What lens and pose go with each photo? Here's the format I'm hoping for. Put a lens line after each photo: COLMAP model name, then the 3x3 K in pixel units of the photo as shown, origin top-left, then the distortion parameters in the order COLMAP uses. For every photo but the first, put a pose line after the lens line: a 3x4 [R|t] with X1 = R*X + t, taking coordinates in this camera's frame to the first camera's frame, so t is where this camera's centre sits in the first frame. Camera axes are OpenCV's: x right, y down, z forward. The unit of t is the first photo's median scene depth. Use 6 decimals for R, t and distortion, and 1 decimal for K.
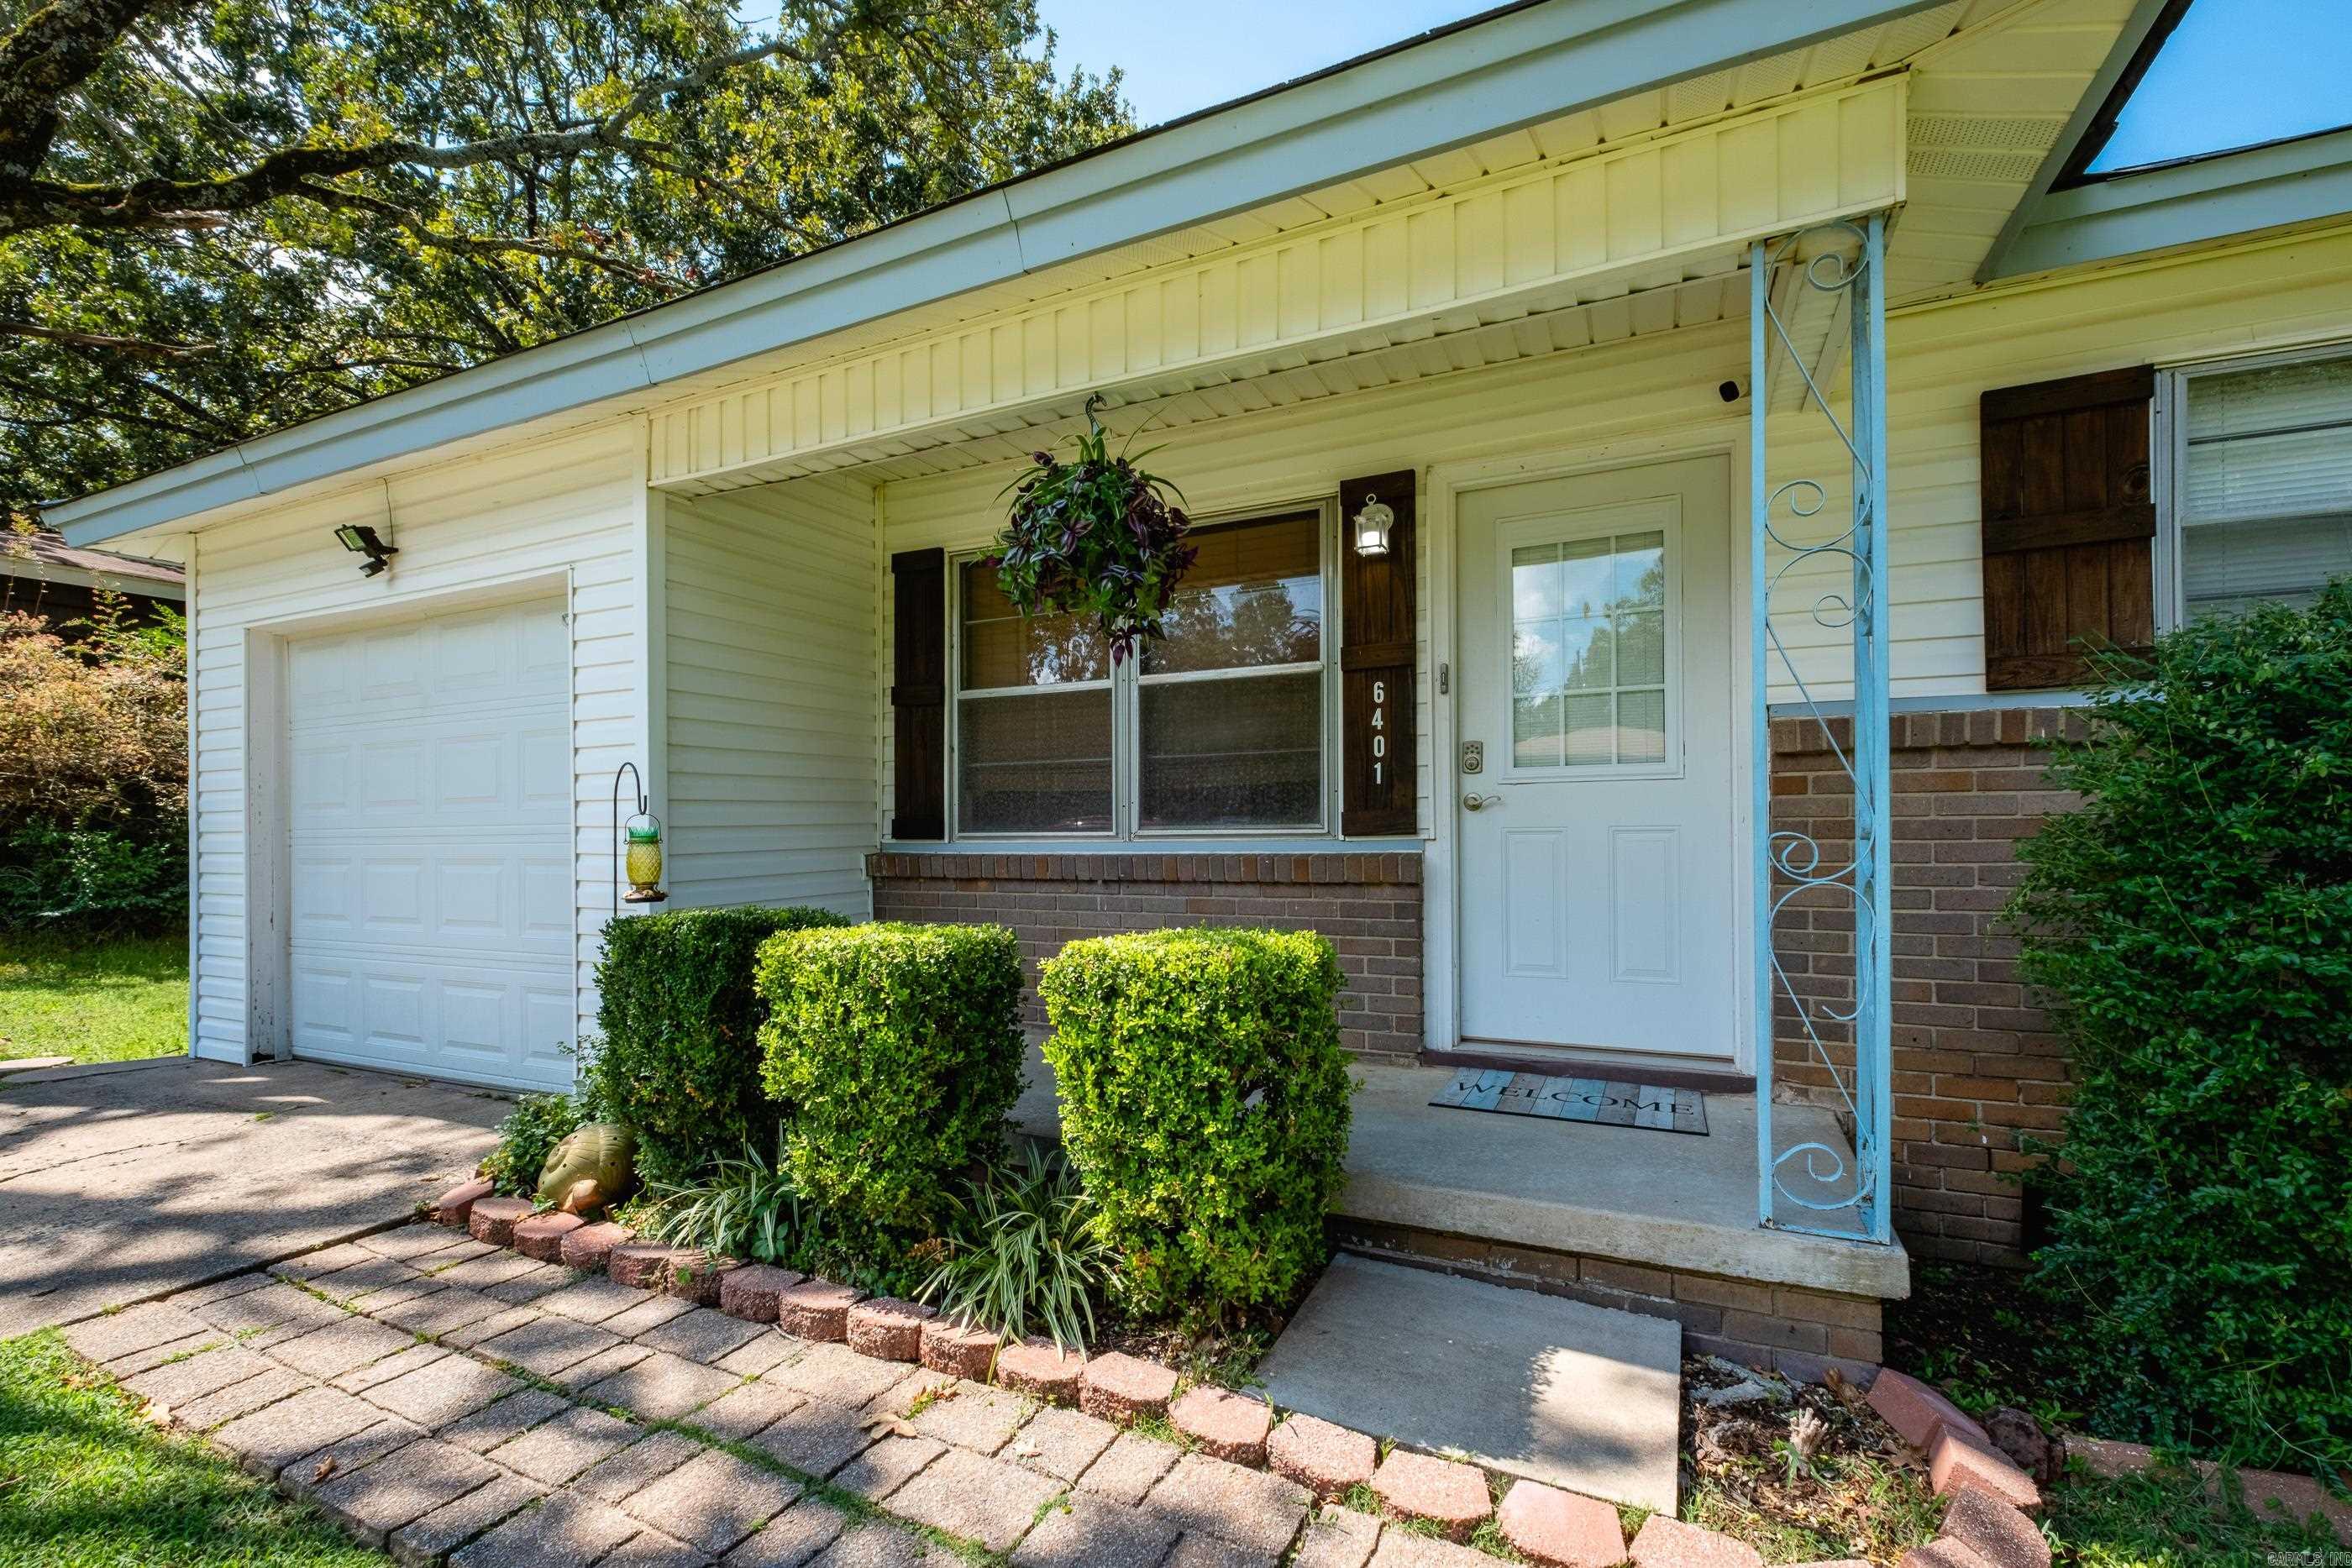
lens RADIAL K [[1021.4, 0, 1187.1], [0, 1021.4, 839.1], [0, 0, 1]] dist [0.001493, -0.000858]
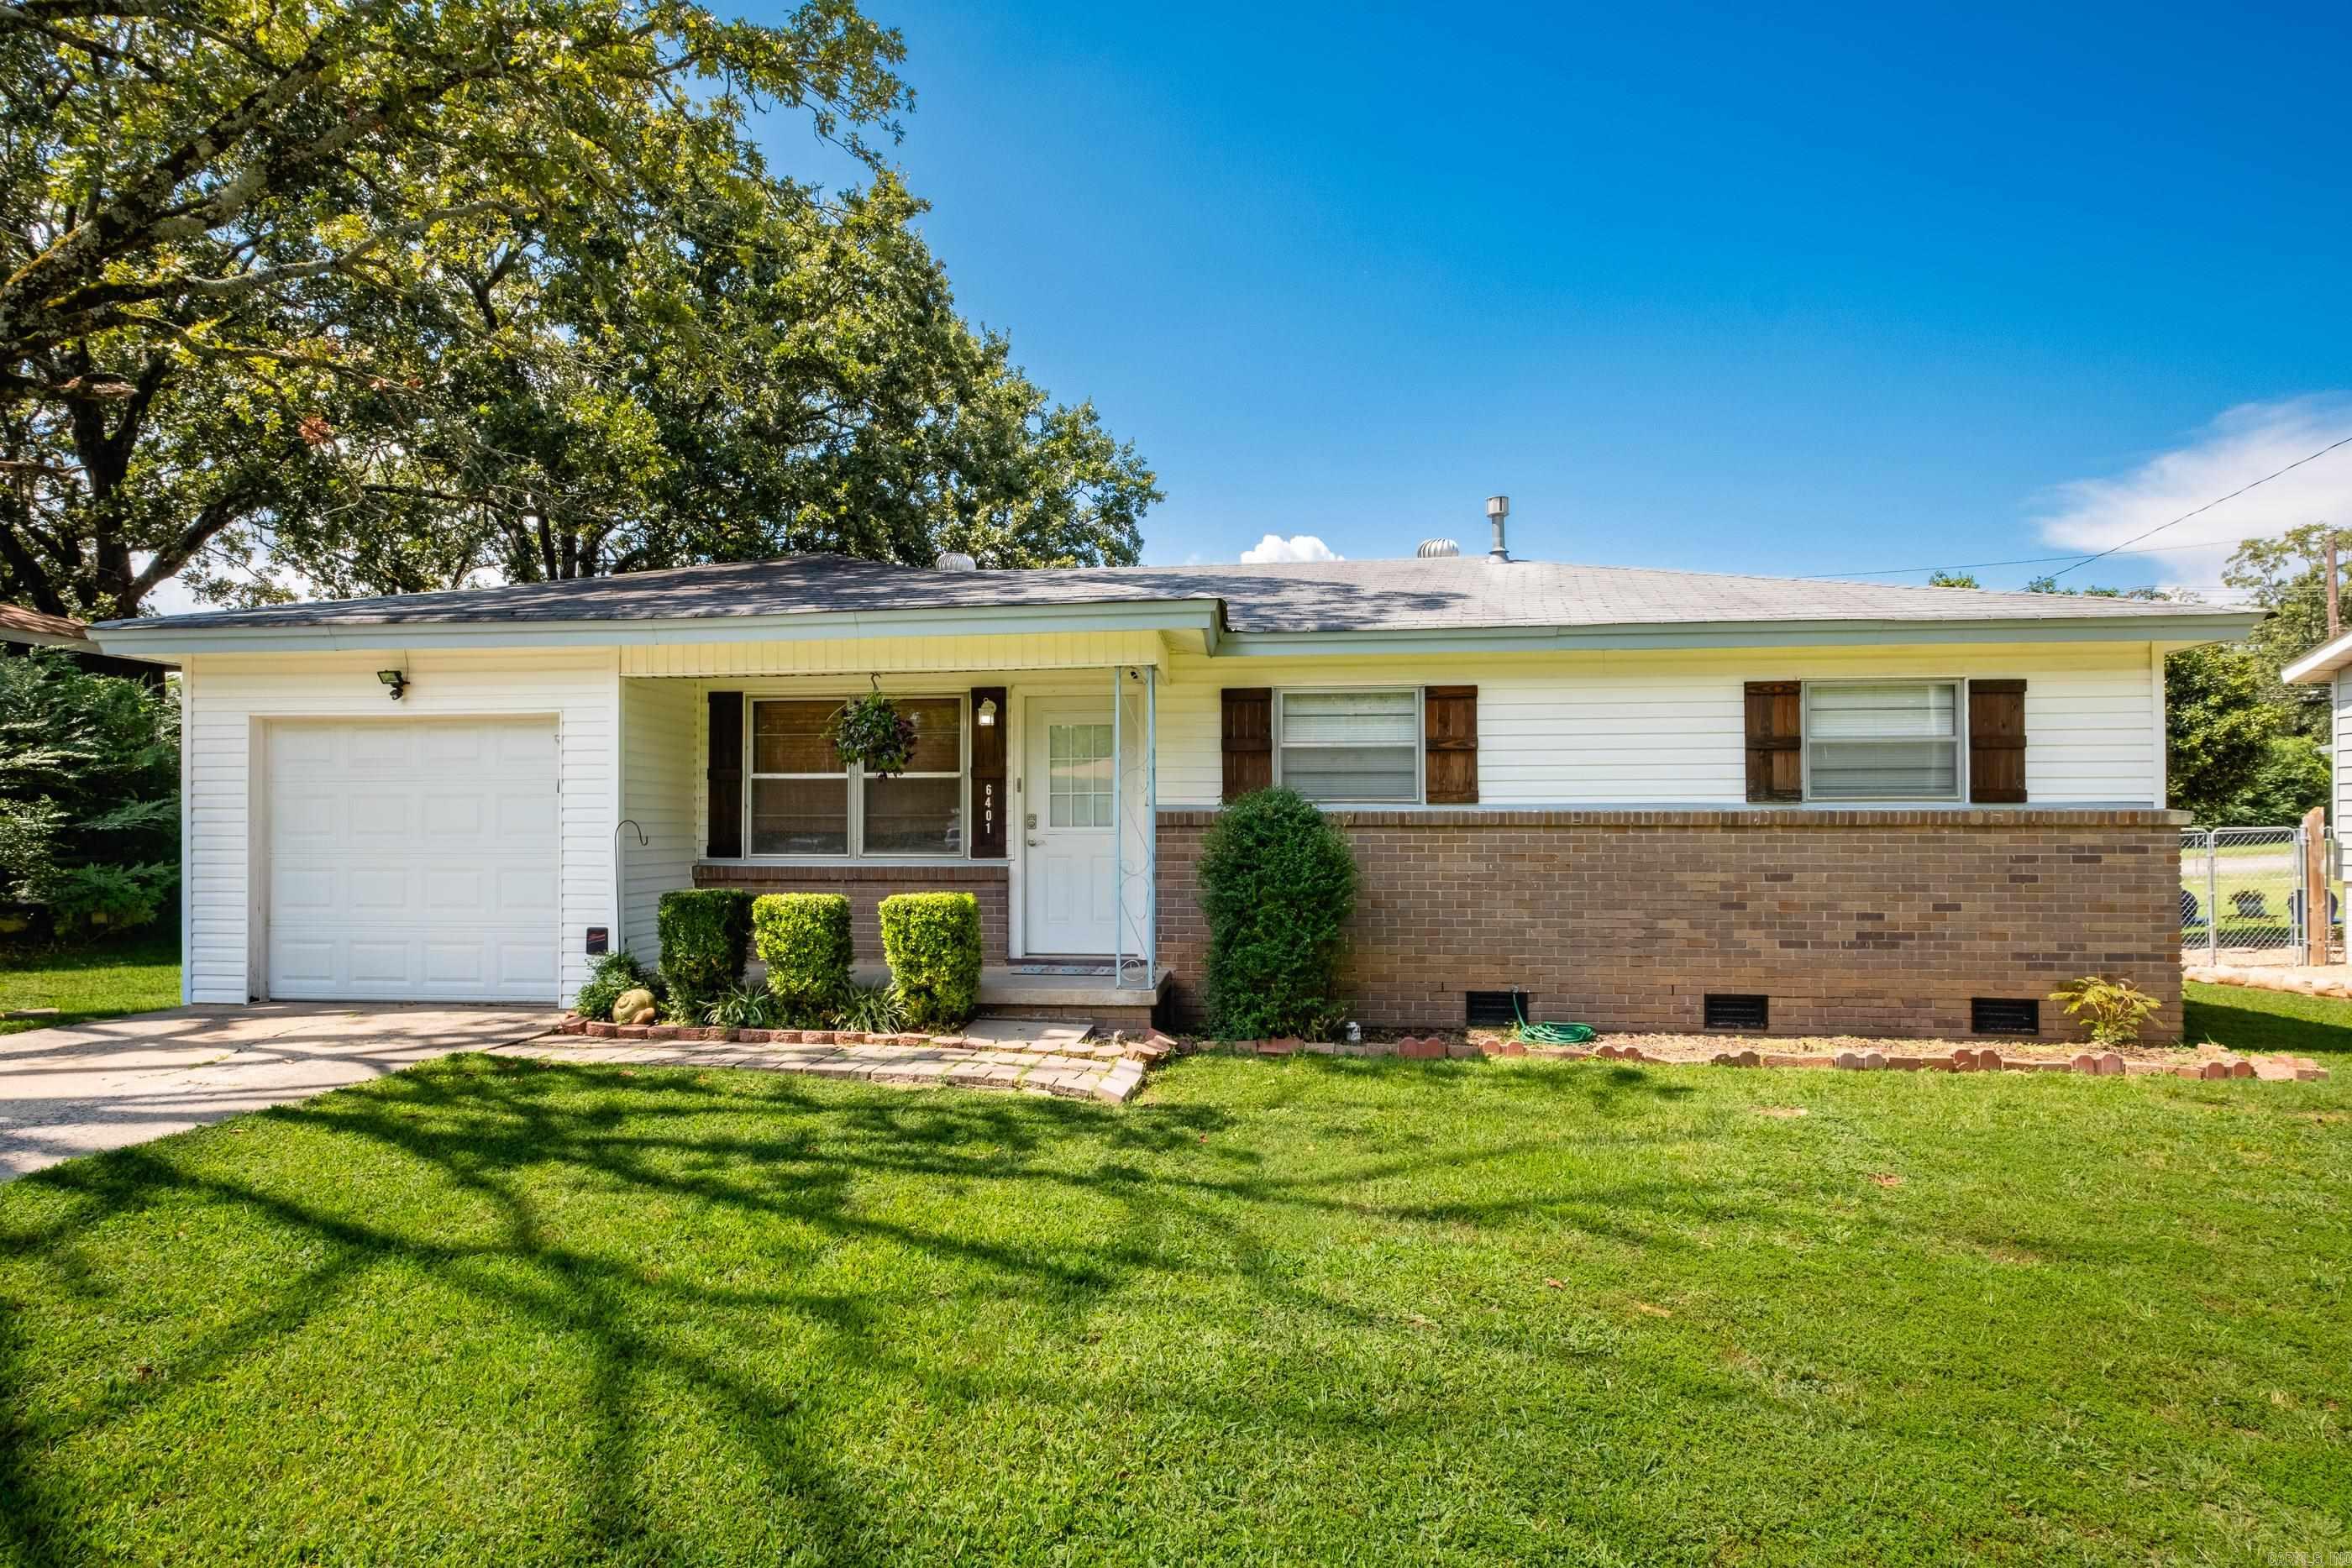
lens RADIAL K [[1194.4, 0, 1107.5], [0, 1194.4, 837.8], [0, 0, 1]] dist [0.002585, -0.000216]
pose [[0.951547, 0.010330, 0.307331, -0.337741], [-0.006861, 0.999900, -0.012366, -0.015942], [-0.307428, 0.009659, 0.951522, -1.428308]]
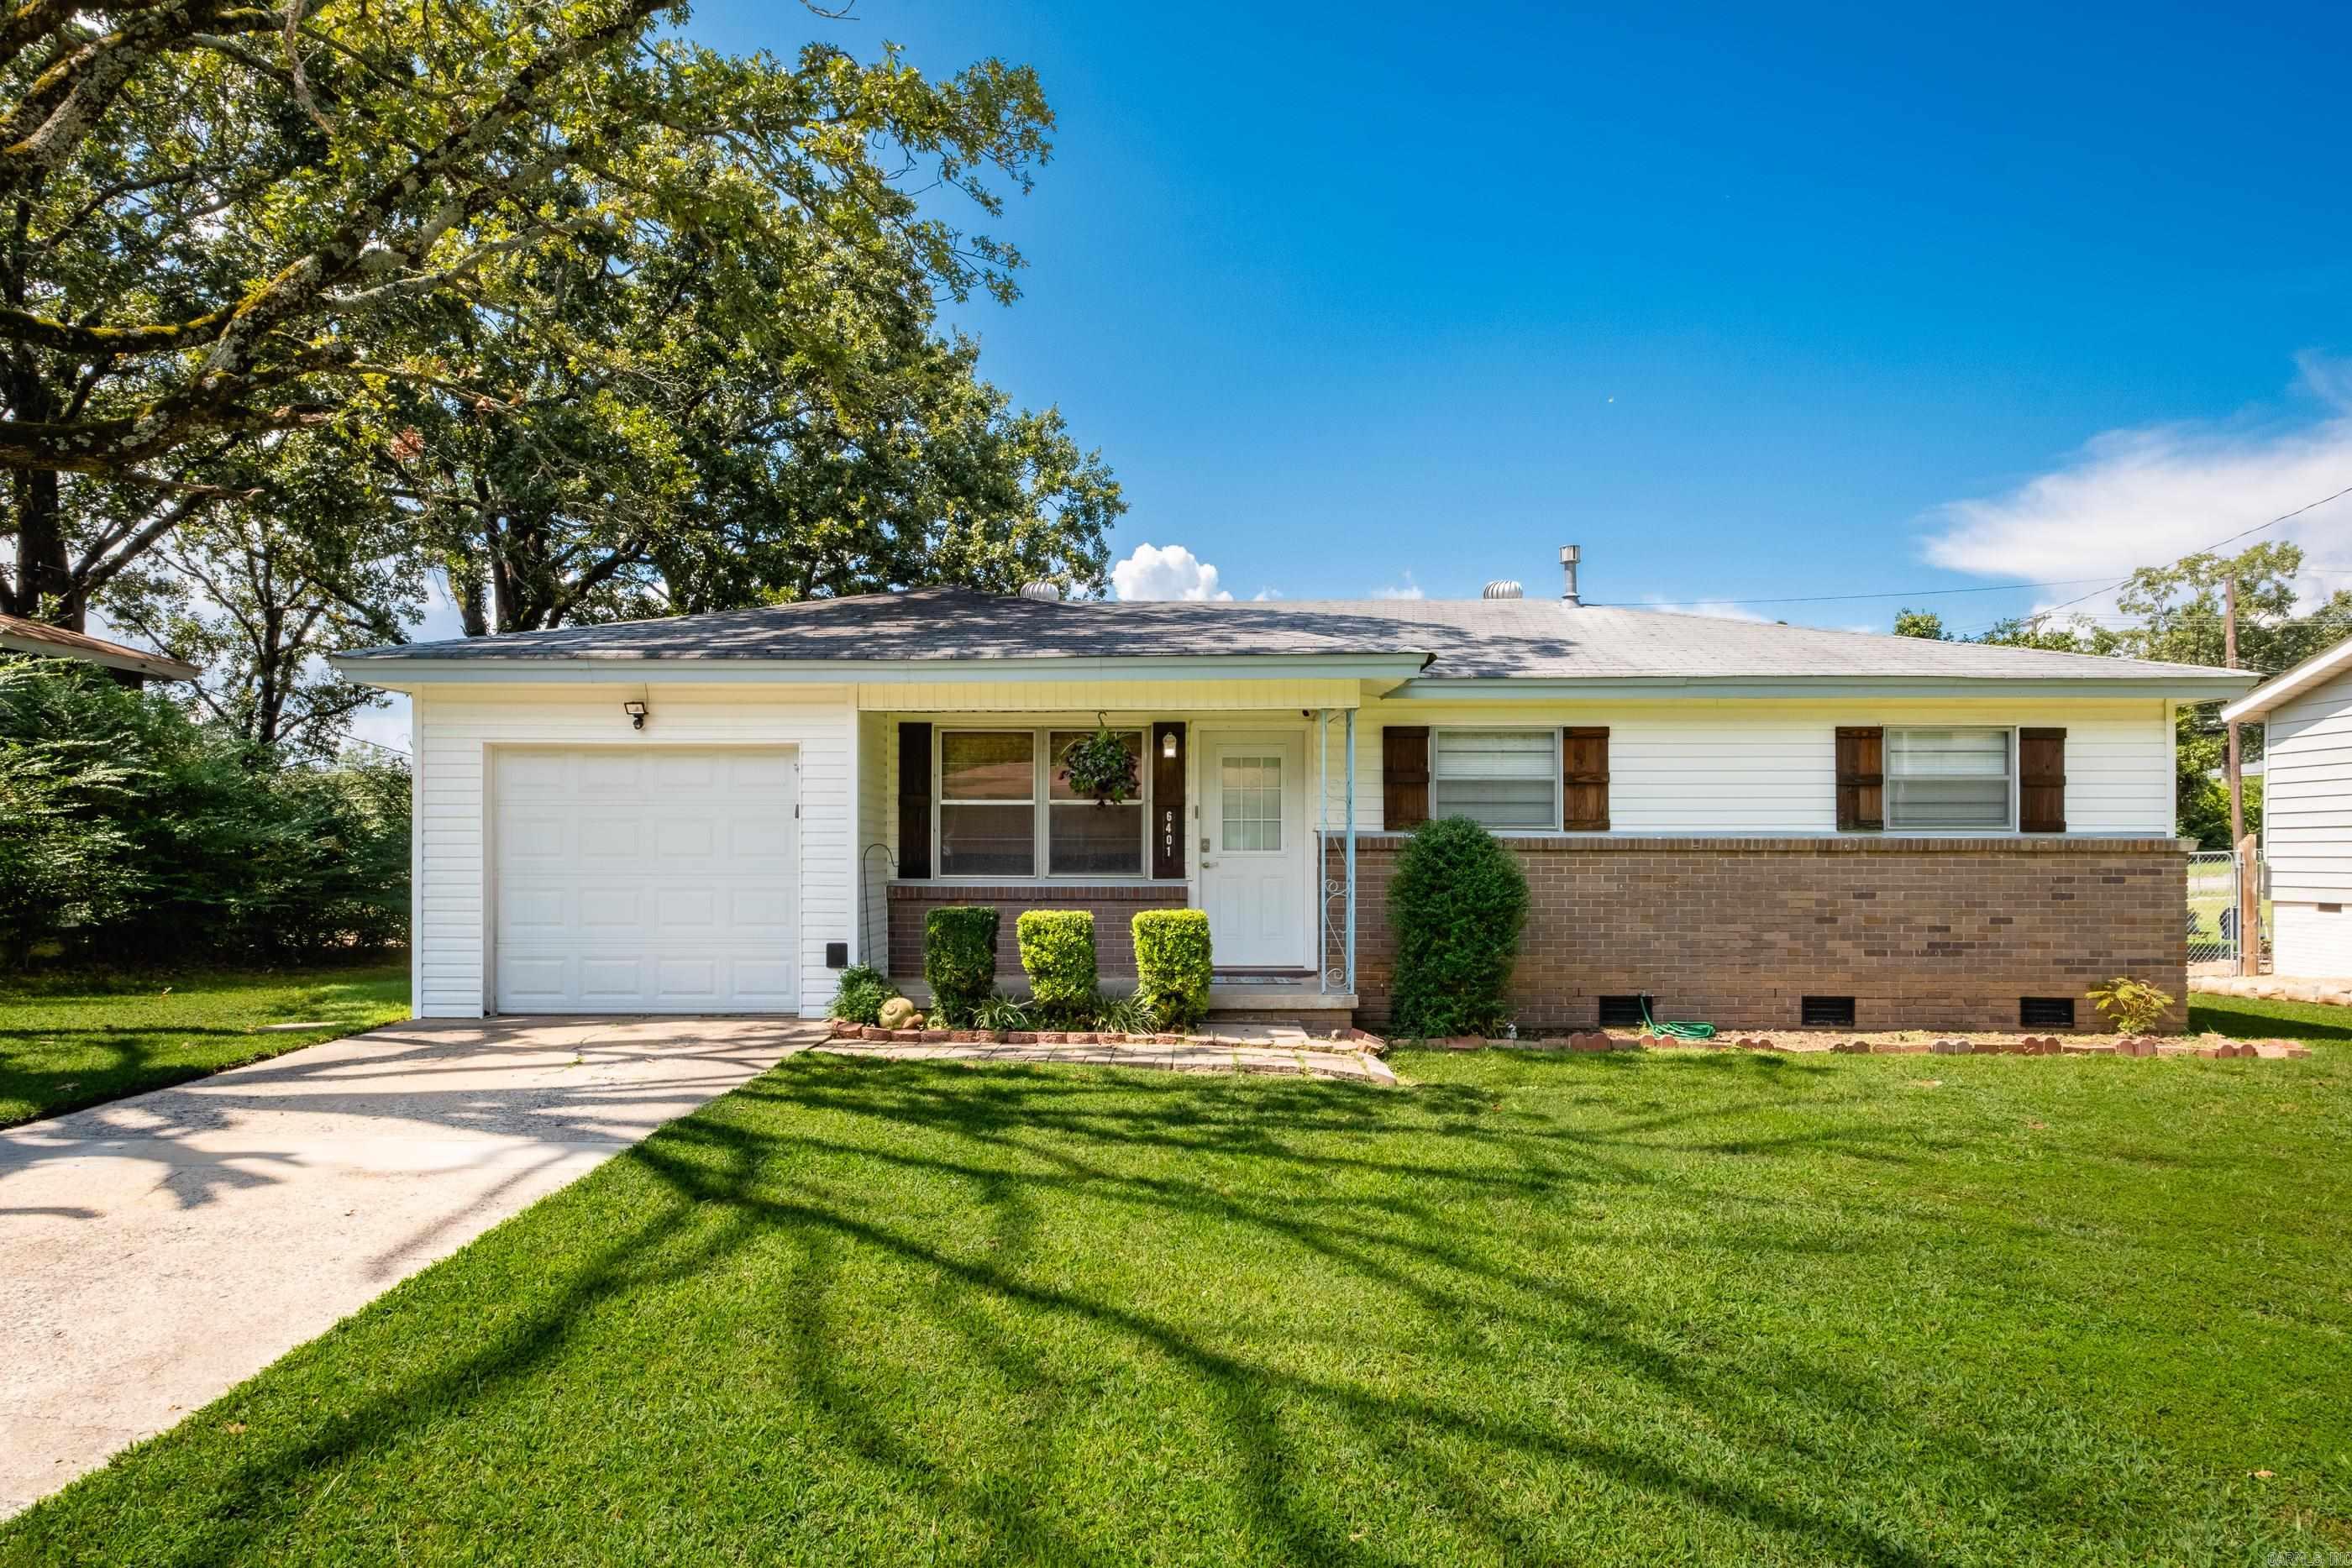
lens RADIAL K [[1290.8, 0, 1110.7], [0, 1290.8, 867.5], [0, 0, 1]] dist [0.010269, 0.003299]
pose [[0.917177, 0.009364, 0.398370, -1.097550], [-0.007290, 0.999951, -0.006720, -0.008005], [-0.398414, 0.003259, 0.917200, -1.623836]]
